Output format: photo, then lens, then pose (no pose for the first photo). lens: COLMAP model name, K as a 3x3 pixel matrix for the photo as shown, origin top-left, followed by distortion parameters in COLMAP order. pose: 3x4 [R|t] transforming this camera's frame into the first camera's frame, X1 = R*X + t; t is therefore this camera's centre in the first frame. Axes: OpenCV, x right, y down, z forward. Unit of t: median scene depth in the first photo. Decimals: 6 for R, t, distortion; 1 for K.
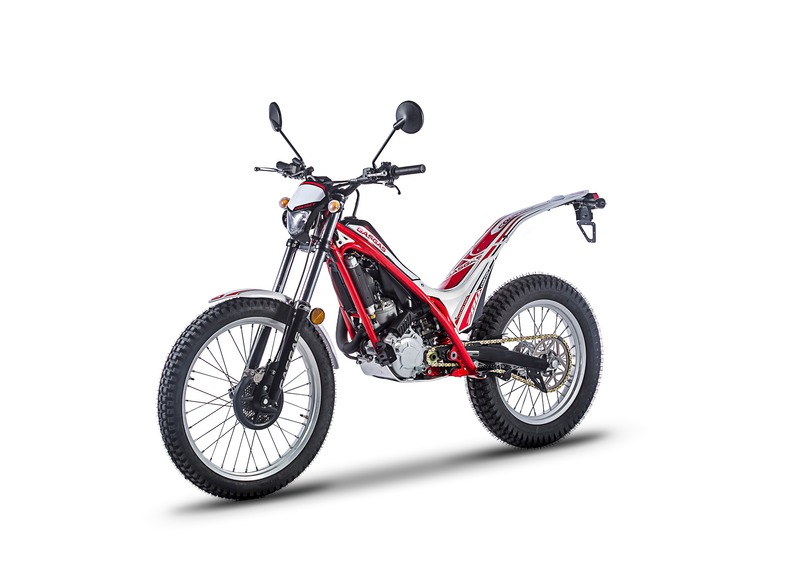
lens RADIAL K [[1684.0, 0, 400.0], [0, 1684.0, 282.0], [0, 0, 1]] dist [0.044273, 0.071544]
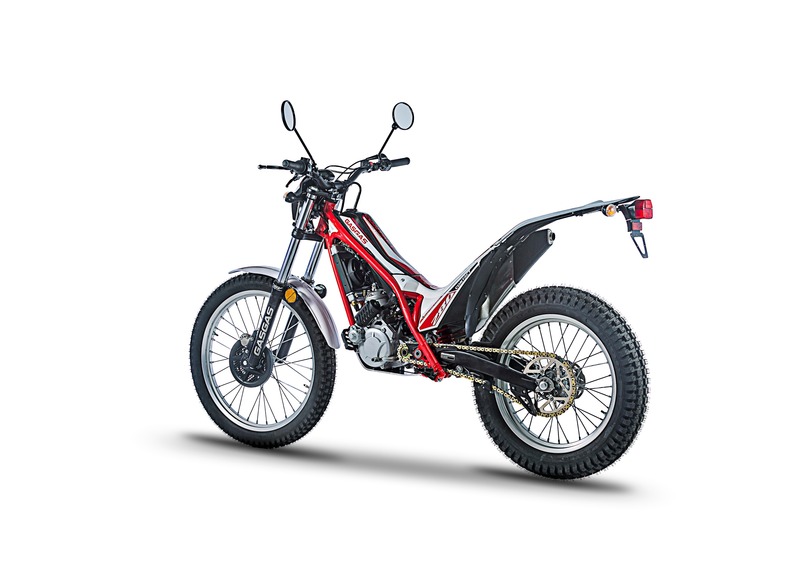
lens RADIAL K [[1684.0, 0, 400.0], [0, 1684.0, 282.0], [0, 0, 1]] dist [0.044273, 0.071544]
pose [[0.286639, 0.067772, -0.955639, 0.994892], [-0.088019, 0.995139, 0.044173, -0.042181], [0.953987, 0.071453, 0.291211, 0.714547]]
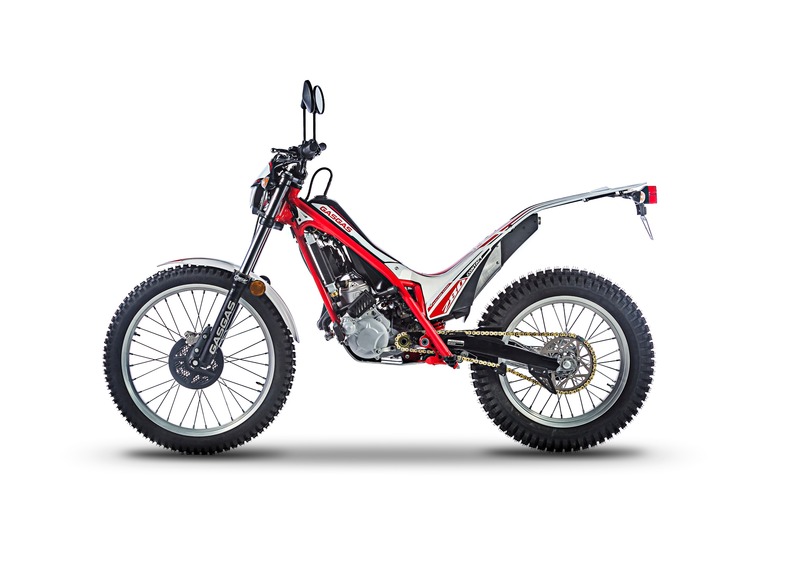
lens RADIAL K [[1684.0, 0, 400.0], [0, 1684.0, 282.0], [0, 0, 1]] dist [0.044273, 0.071544]
pose [[0.804323, 0.068920, -0.590182, 0.613997], [-0.071529, 0.997258, 0.018975, -0.009230], [0.589871, 0.026953, 0.807047, 0.198394]]
